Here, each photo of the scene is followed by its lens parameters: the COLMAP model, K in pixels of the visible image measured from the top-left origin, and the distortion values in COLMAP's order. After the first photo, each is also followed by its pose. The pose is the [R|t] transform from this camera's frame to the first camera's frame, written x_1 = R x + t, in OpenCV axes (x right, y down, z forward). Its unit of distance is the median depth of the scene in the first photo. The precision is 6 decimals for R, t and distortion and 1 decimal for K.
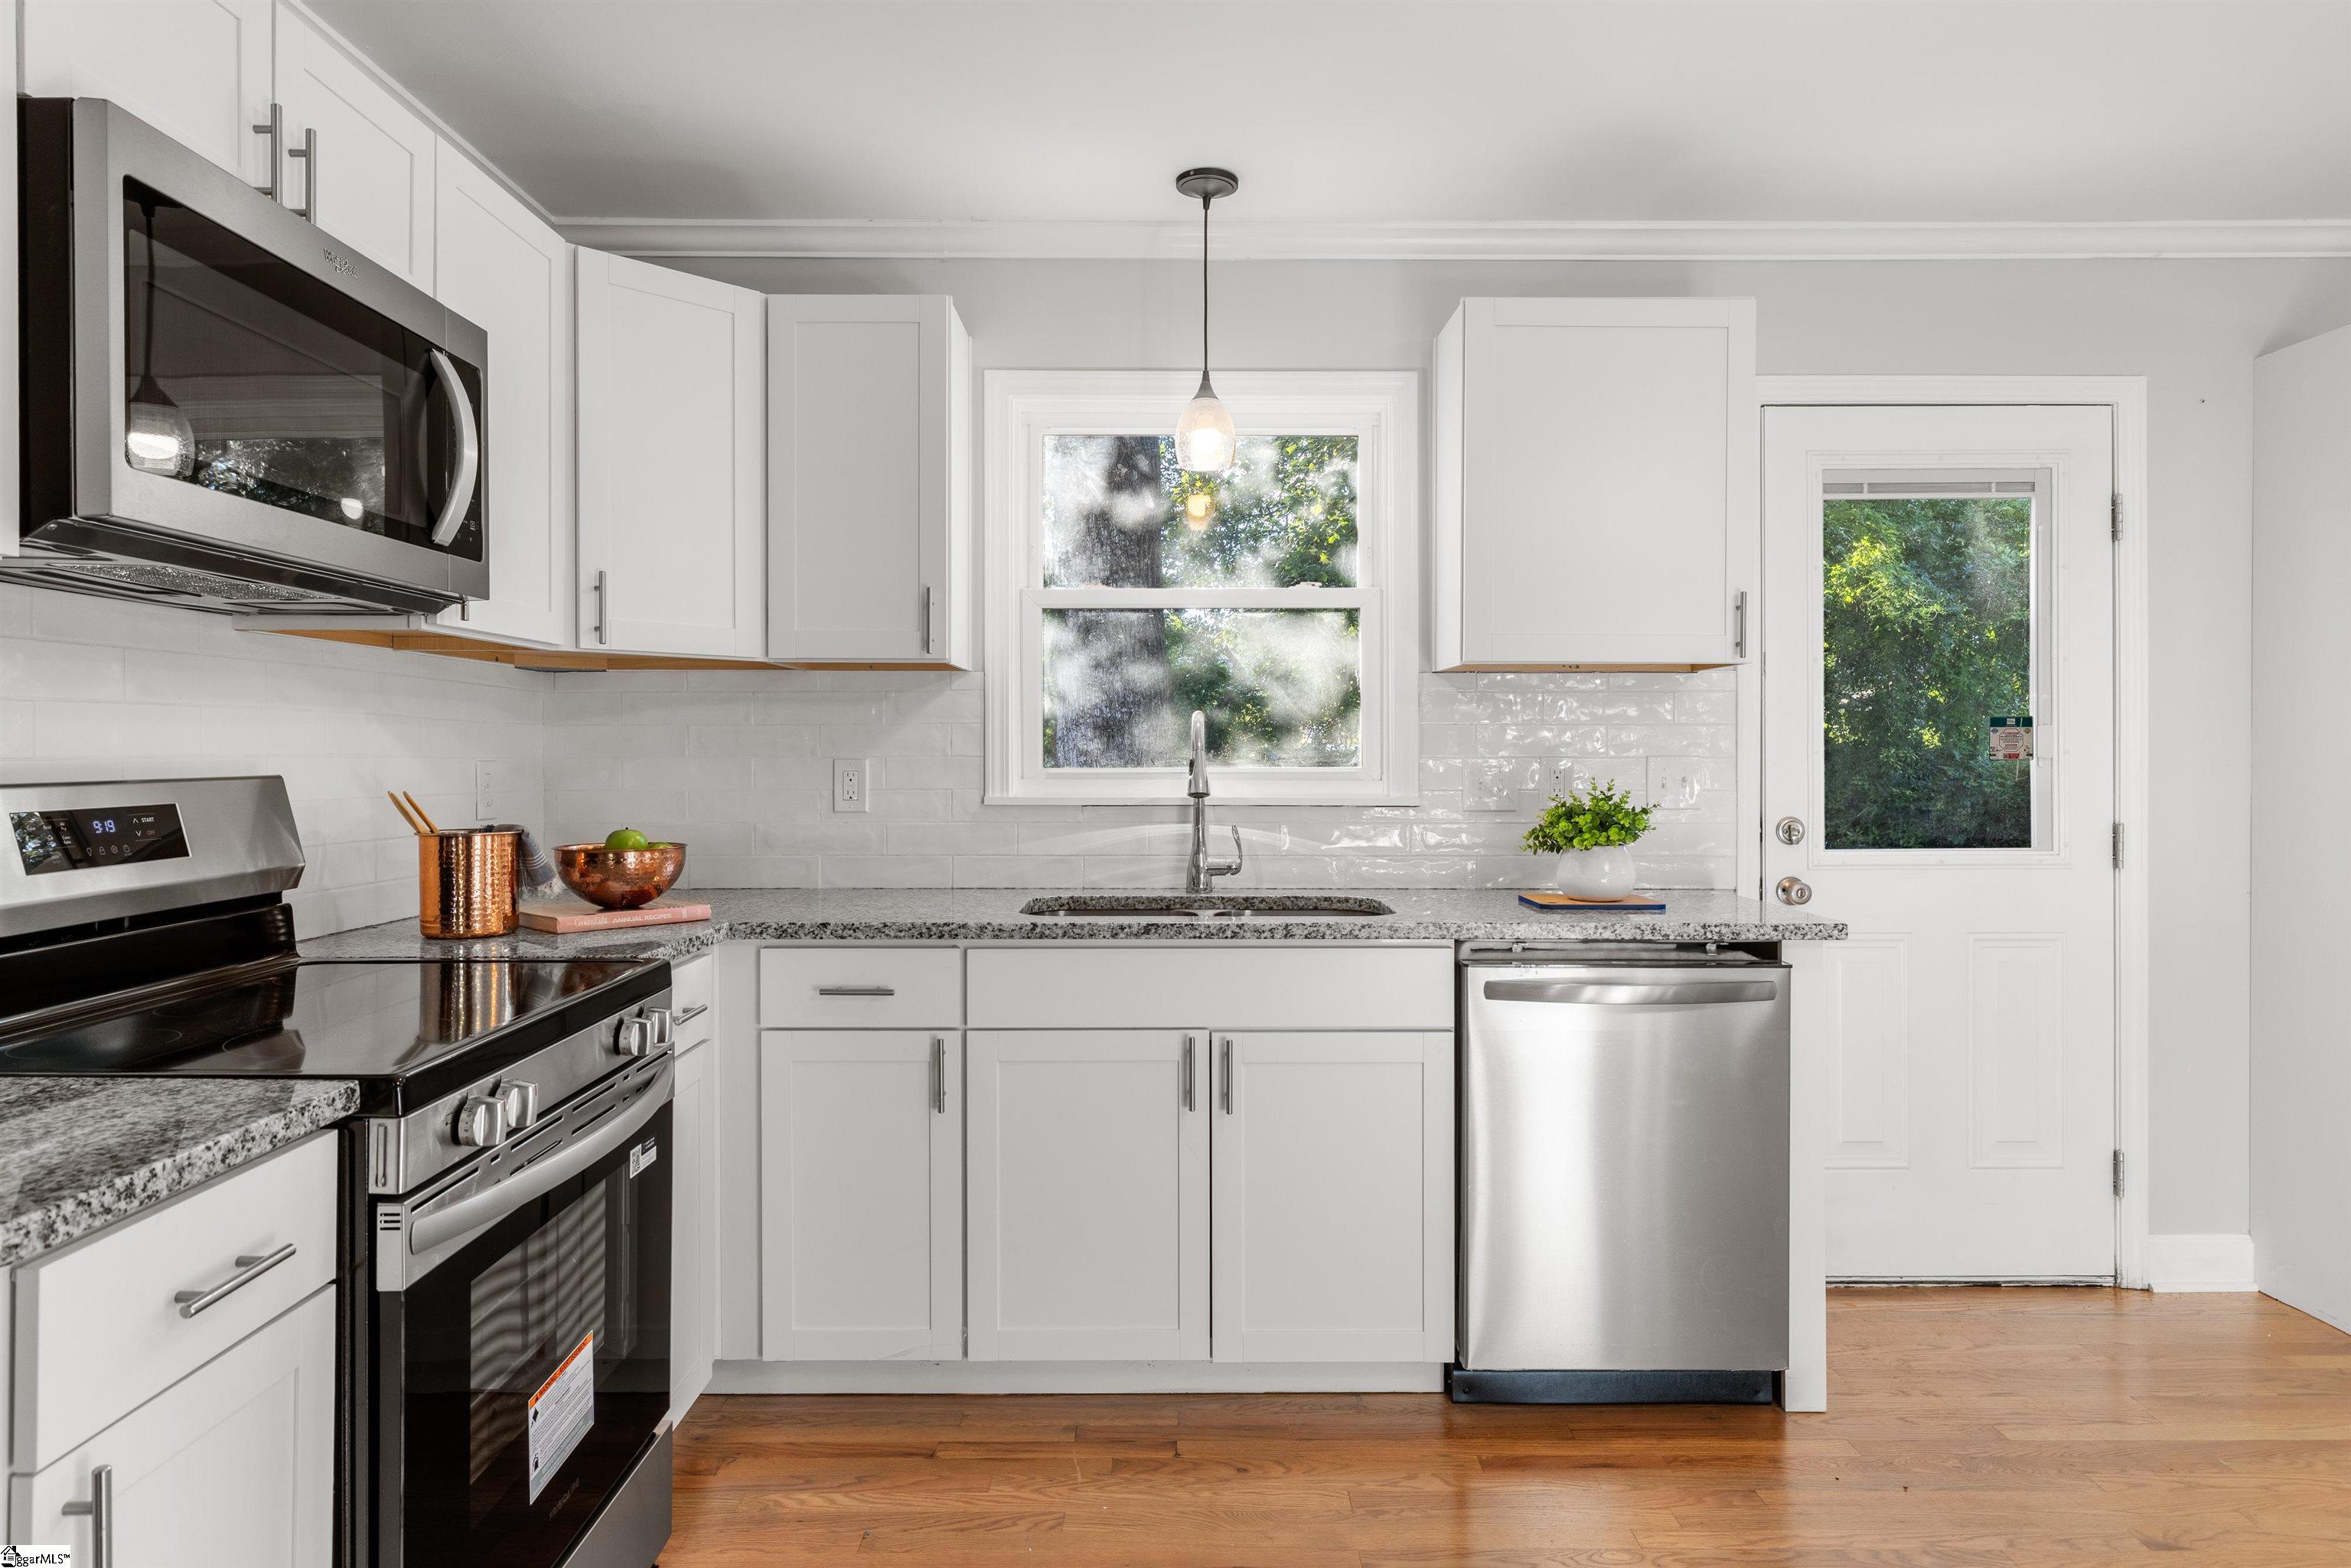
lens RADIAL K [[1371.6, 0, 1162.9], [0, 1371.6, 769.6], [0, 0, 1]] dist [0.007682, -0.002950]
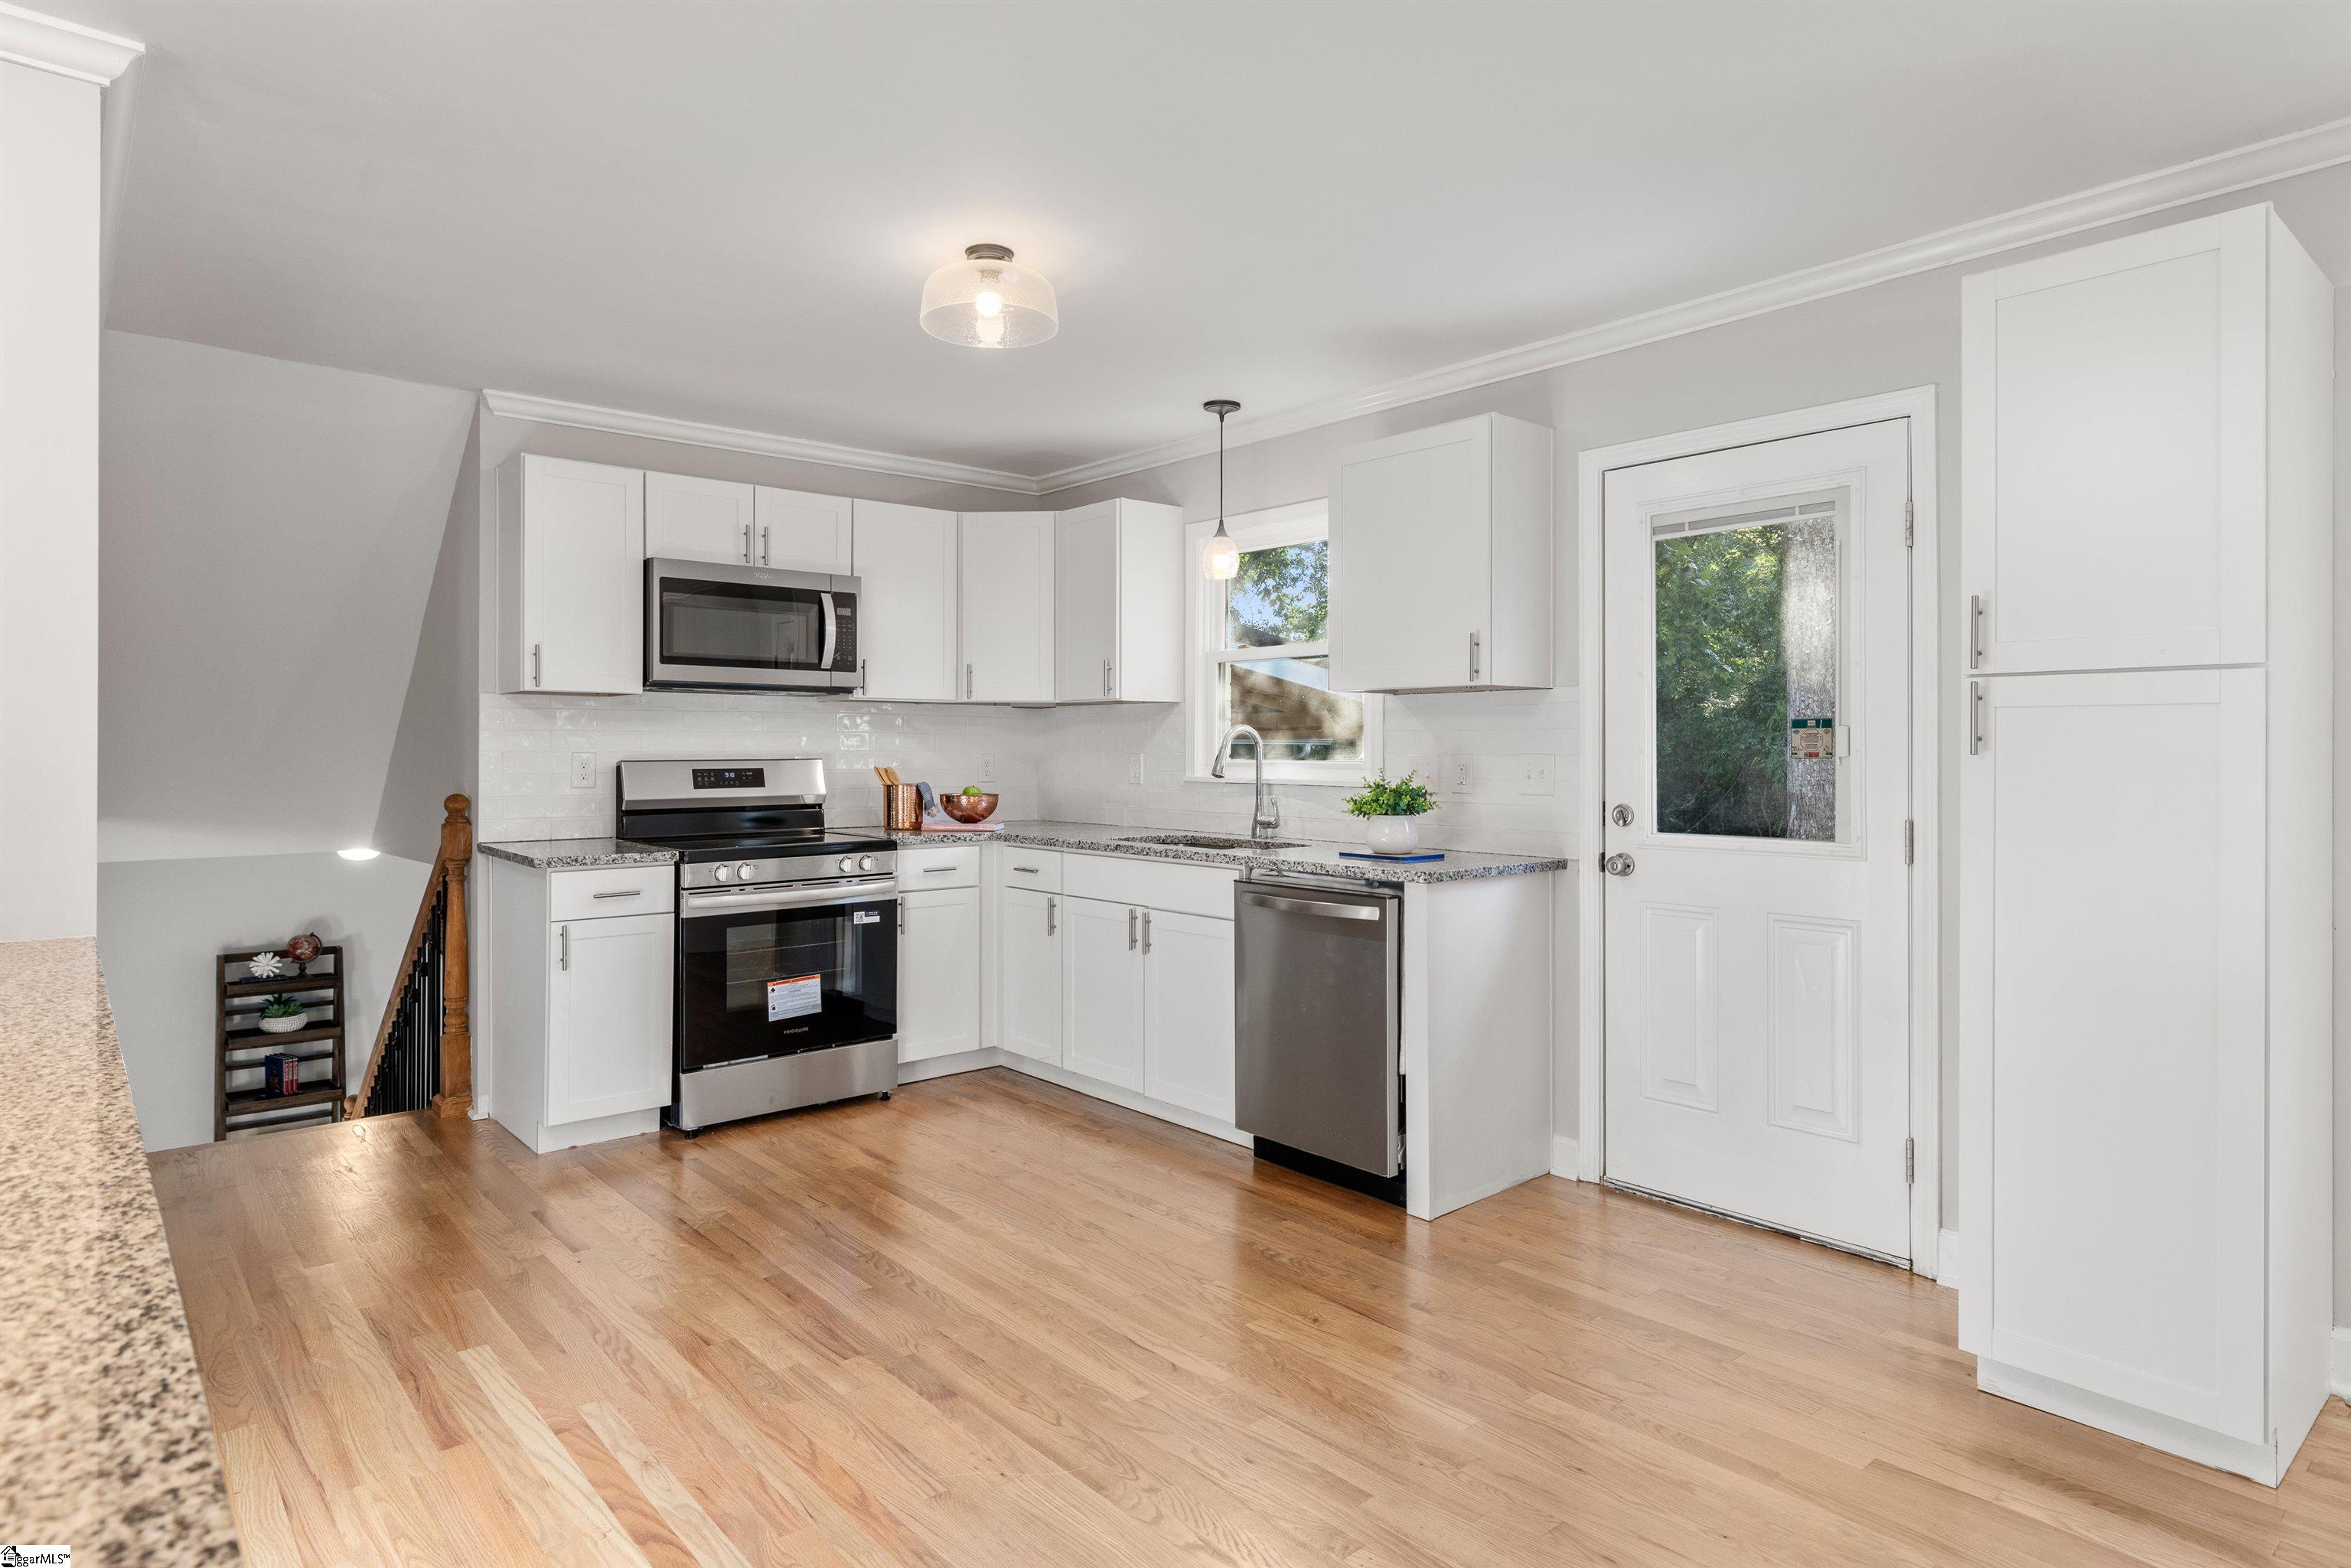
lens RADIAL K [[1284.2, 0, 1179.9], [0, 1284.2, 752.7], [0, 0, 1]] dist [0.000458, -0.000970]
pose [[0.659818, 0.003544, -0.751417, 1.185062], [-0.010138, 0.999940, -0.004186, -0.002569], [0.751357, 0.010380, 0.659814, -0.055091]]
